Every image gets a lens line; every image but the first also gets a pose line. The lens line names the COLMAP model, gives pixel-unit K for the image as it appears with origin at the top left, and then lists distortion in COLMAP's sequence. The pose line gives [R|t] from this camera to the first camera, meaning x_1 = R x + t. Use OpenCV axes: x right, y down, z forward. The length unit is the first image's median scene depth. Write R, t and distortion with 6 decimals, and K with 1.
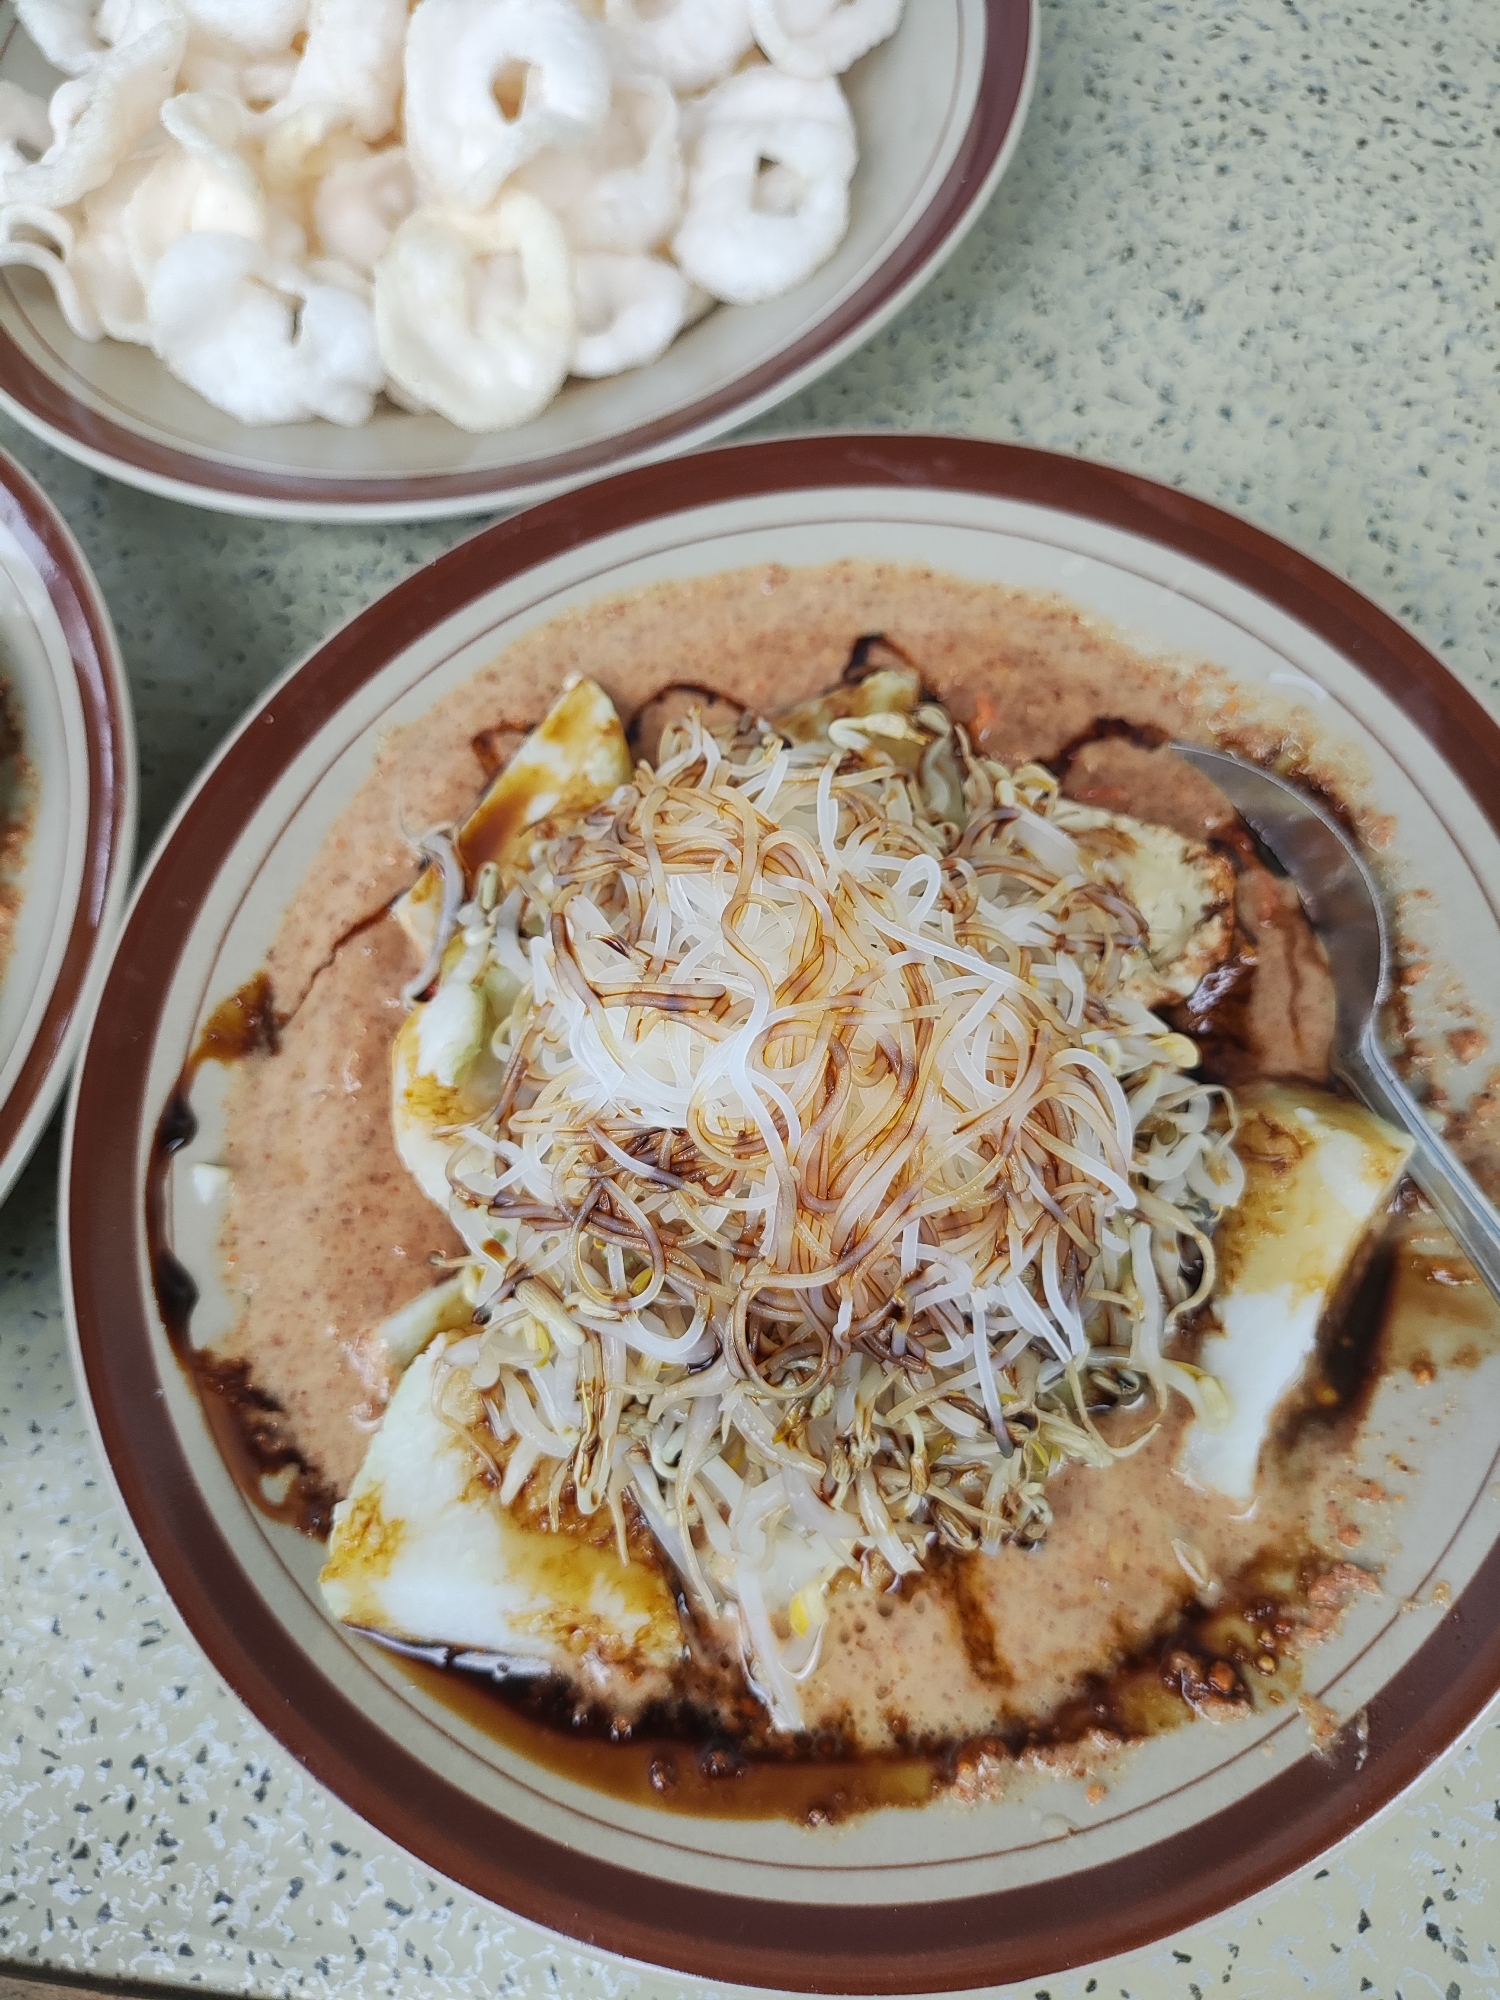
lens RADIAL K [[1441.4, 0, 748.4], [0, 1441.4, 932.2], [0, 0, 1]] dist [0.034373, -0.129413]
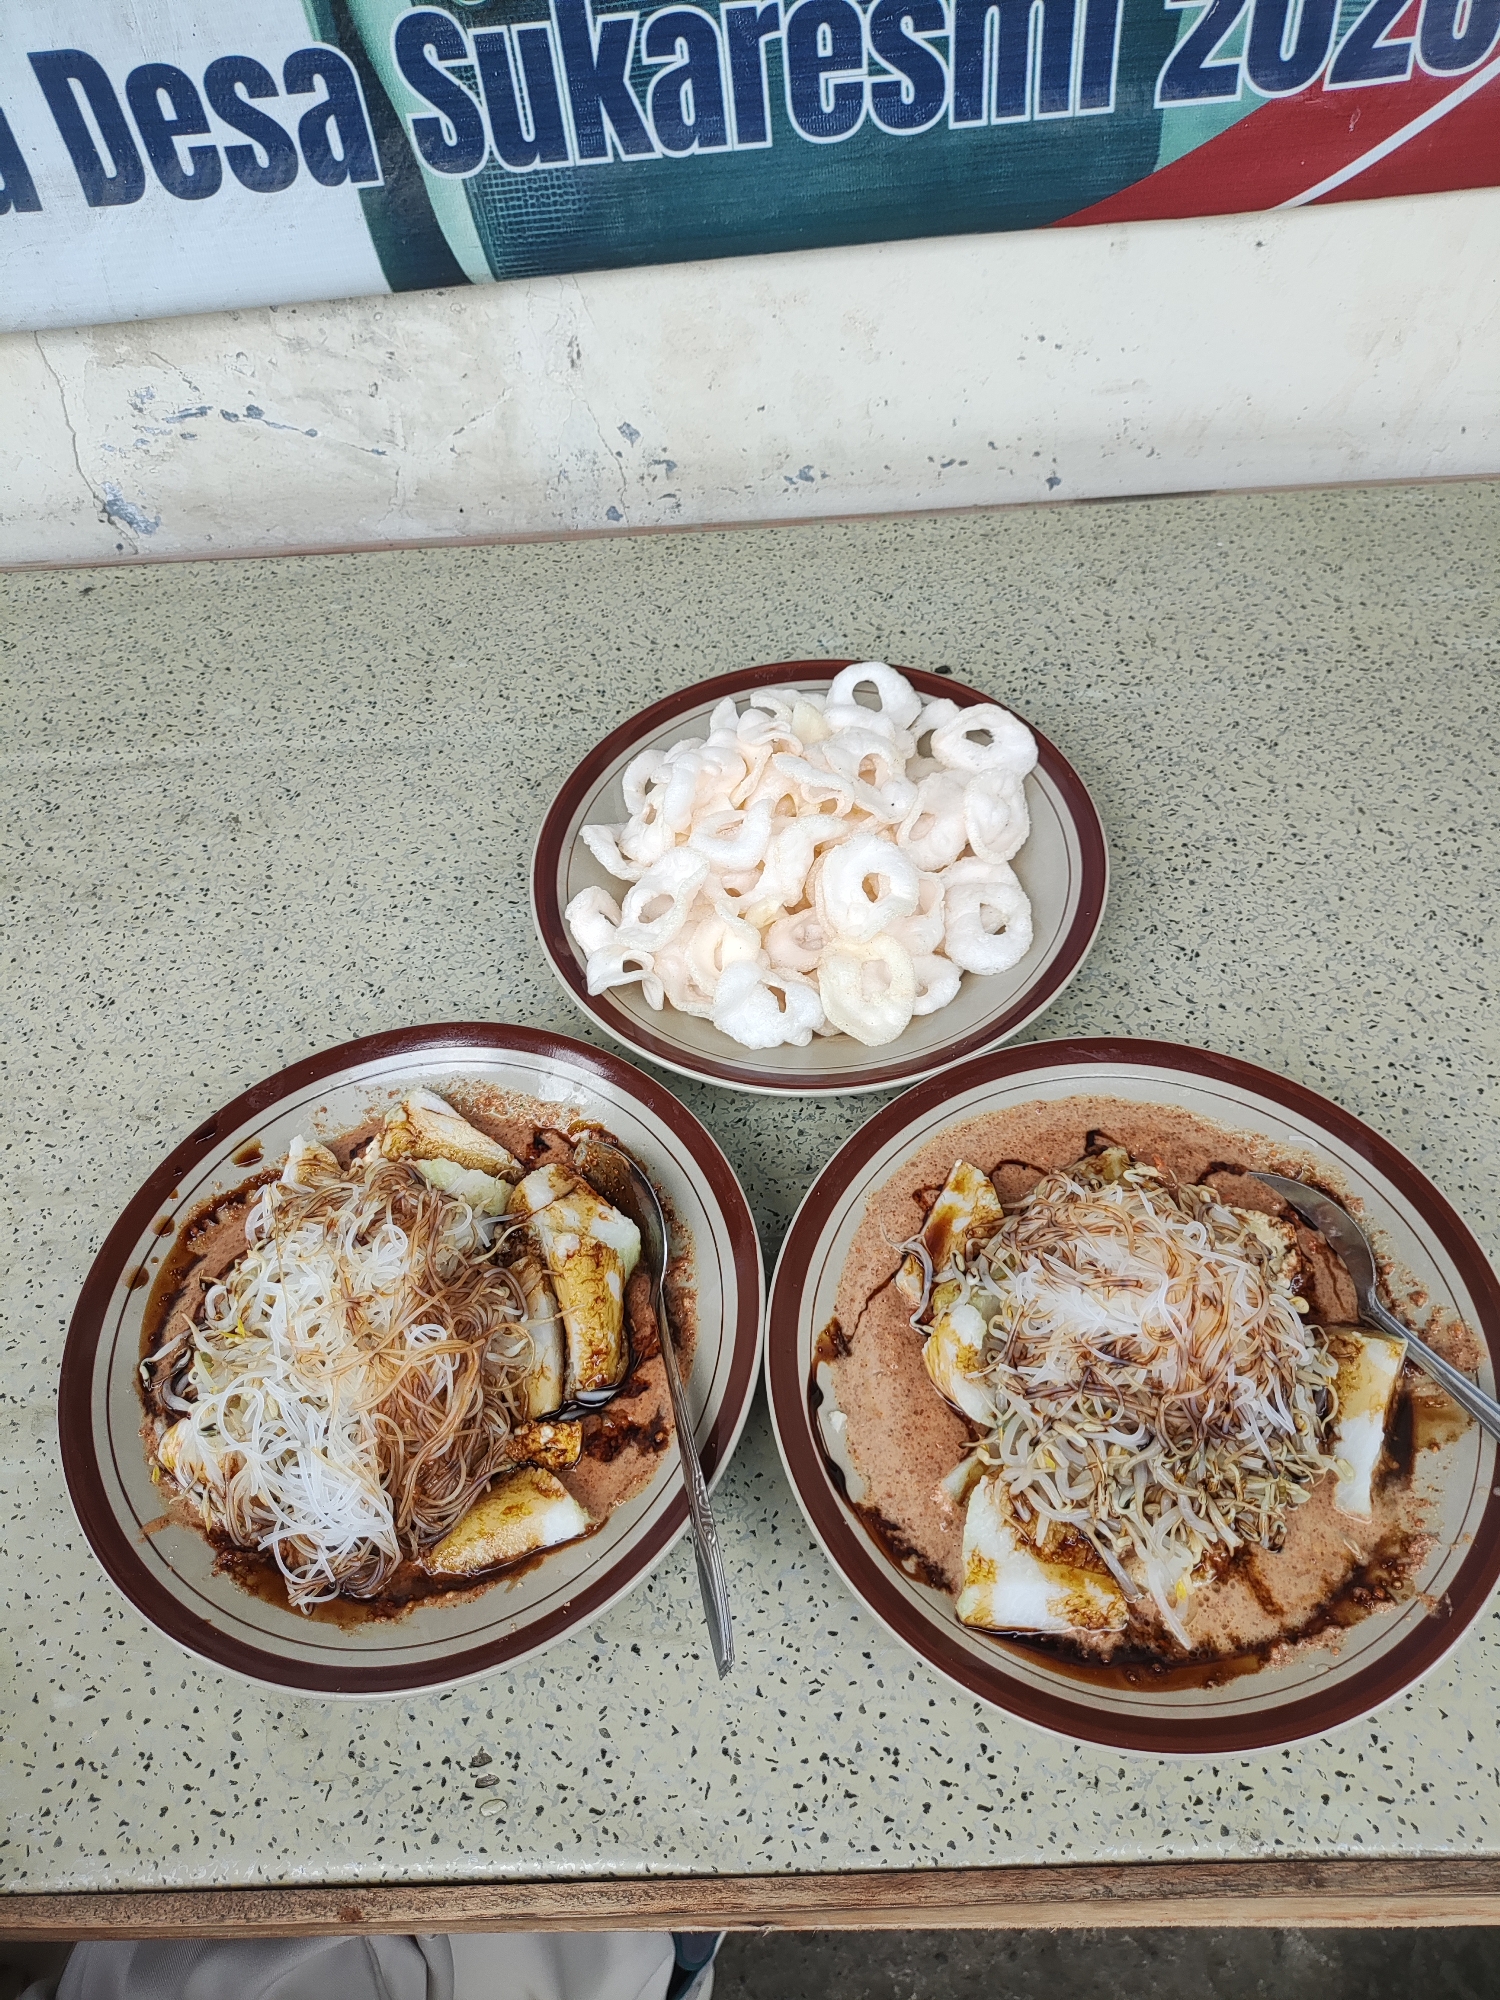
lens RADIAL K [[1312.3, 0, 750.0], [0, 1312.3, 1000.0], [0, 0, 1]] dist [0.083467, -0.166229]
pose [[0.995262, -0.066124, 0.071283, -0.603670], [0.083708, 0.955689, -0.282226, 0.124369], [-0.049462, 0.286856, 0.956696, -0.967546]]
